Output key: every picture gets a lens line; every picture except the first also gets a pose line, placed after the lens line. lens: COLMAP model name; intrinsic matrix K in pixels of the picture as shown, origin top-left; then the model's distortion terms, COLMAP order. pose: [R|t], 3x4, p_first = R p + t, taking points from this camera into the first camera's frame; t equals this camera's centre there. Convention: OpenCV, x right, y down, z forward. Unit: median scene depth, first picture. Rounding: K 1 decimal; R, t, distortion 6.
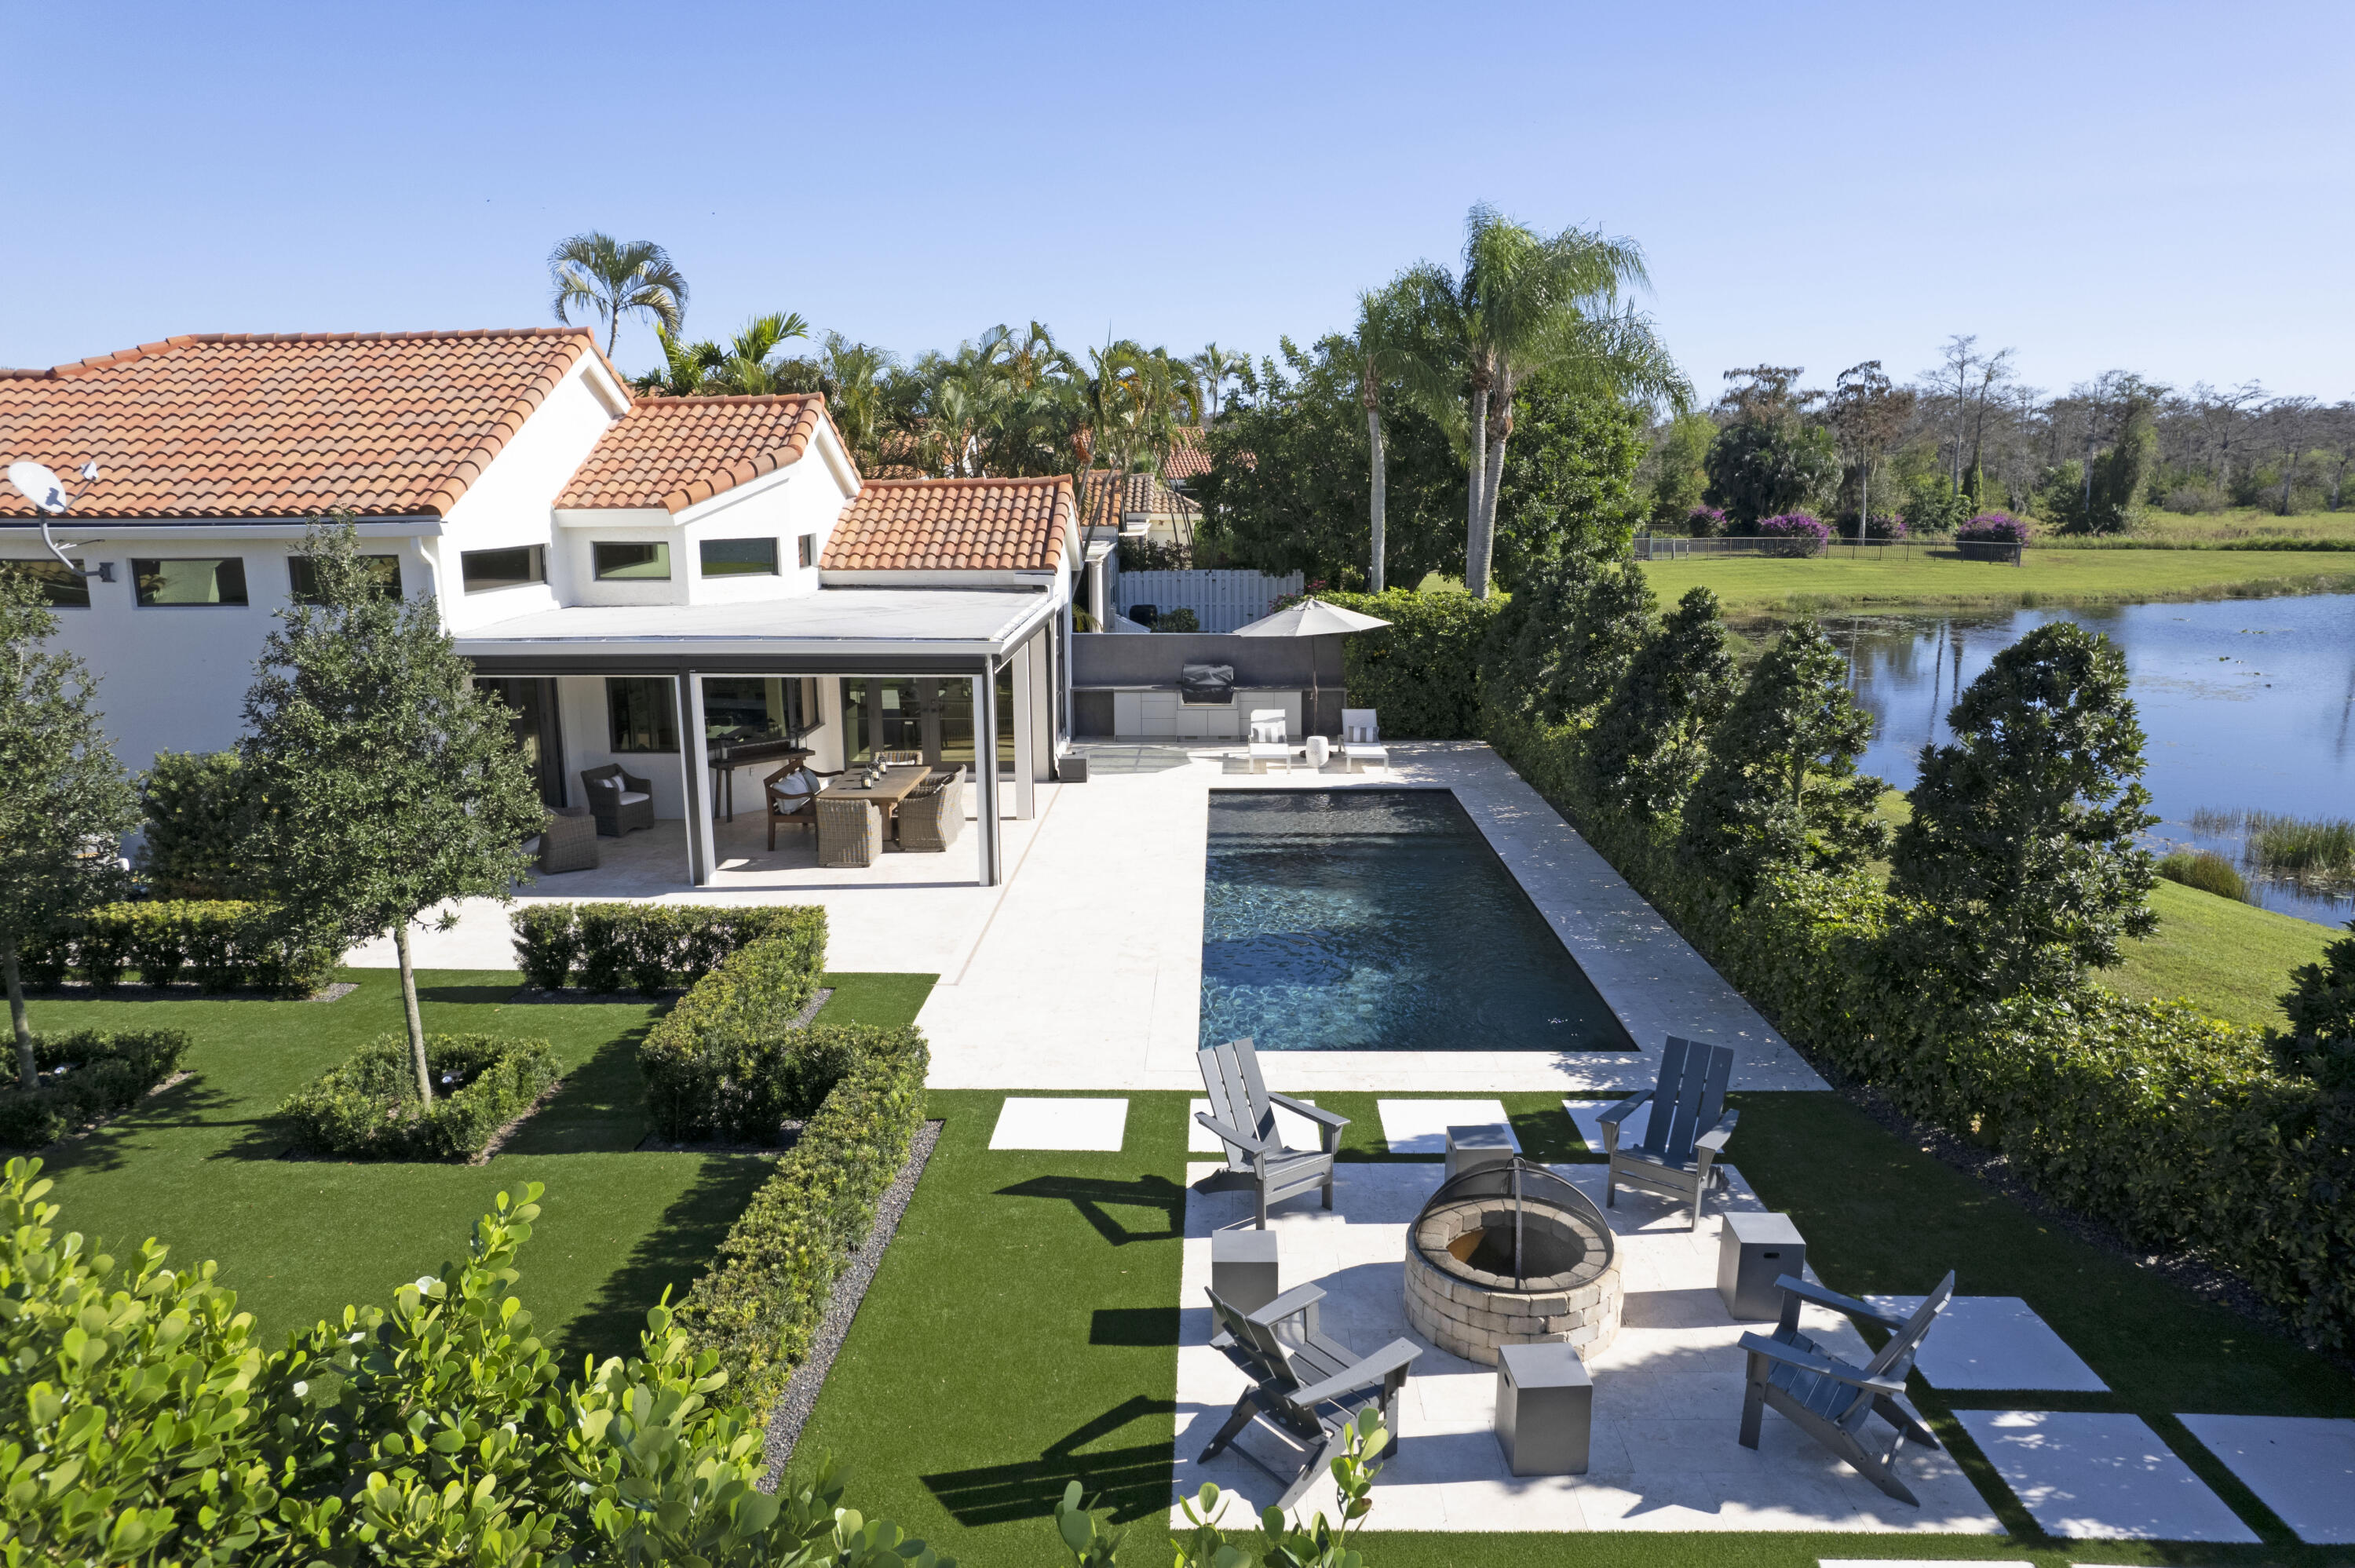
lens RADIAL K [[1496.7, 0, 1177.5], [0, 1496.7, 784.0], [0, 0, 1]] dist [-0.066435, 0.068963]
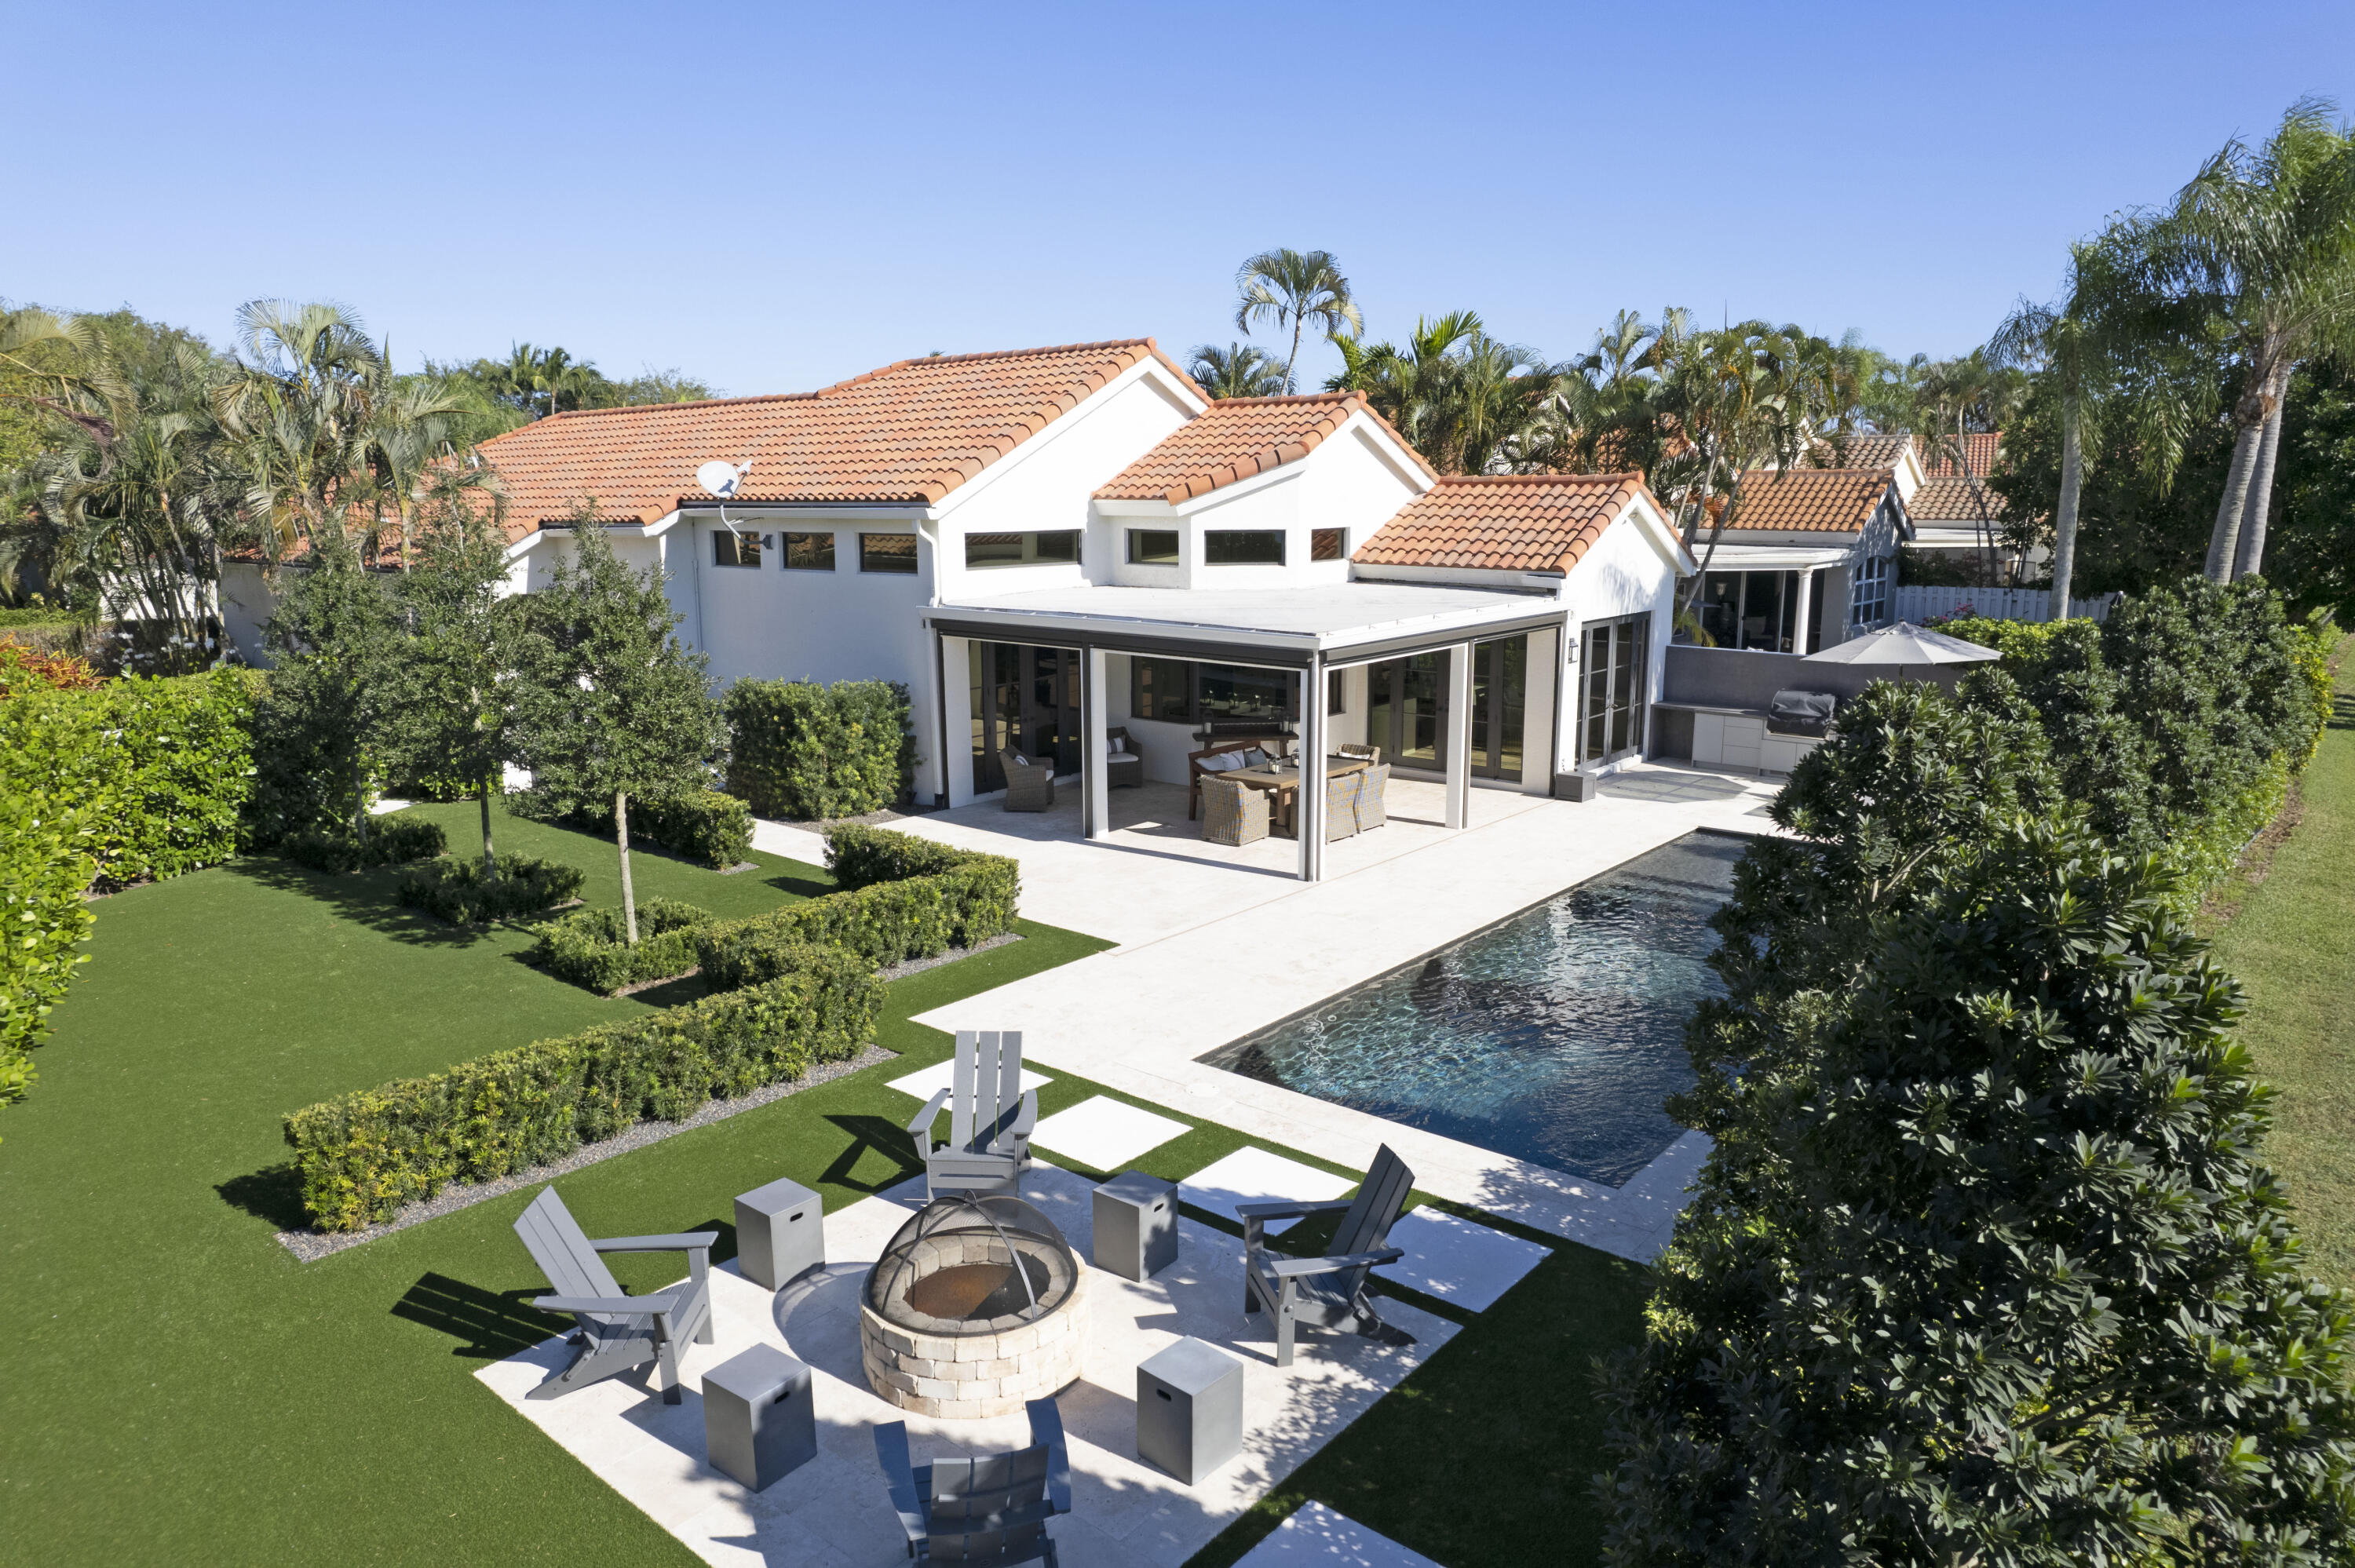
lens RADIAL K [[1496.1, 0, 1177.5], [0, 1496.1, 784.0], [0, 0, 1]] dist [-0.003123, -0.102385]
pose [[0.788108, 0.123326, -0.603057, 0.354347], [-0.123276, 0.991498, 0.041659, -0.023988], [0.603067, 0.041511, 0.796610, 0.128671]]
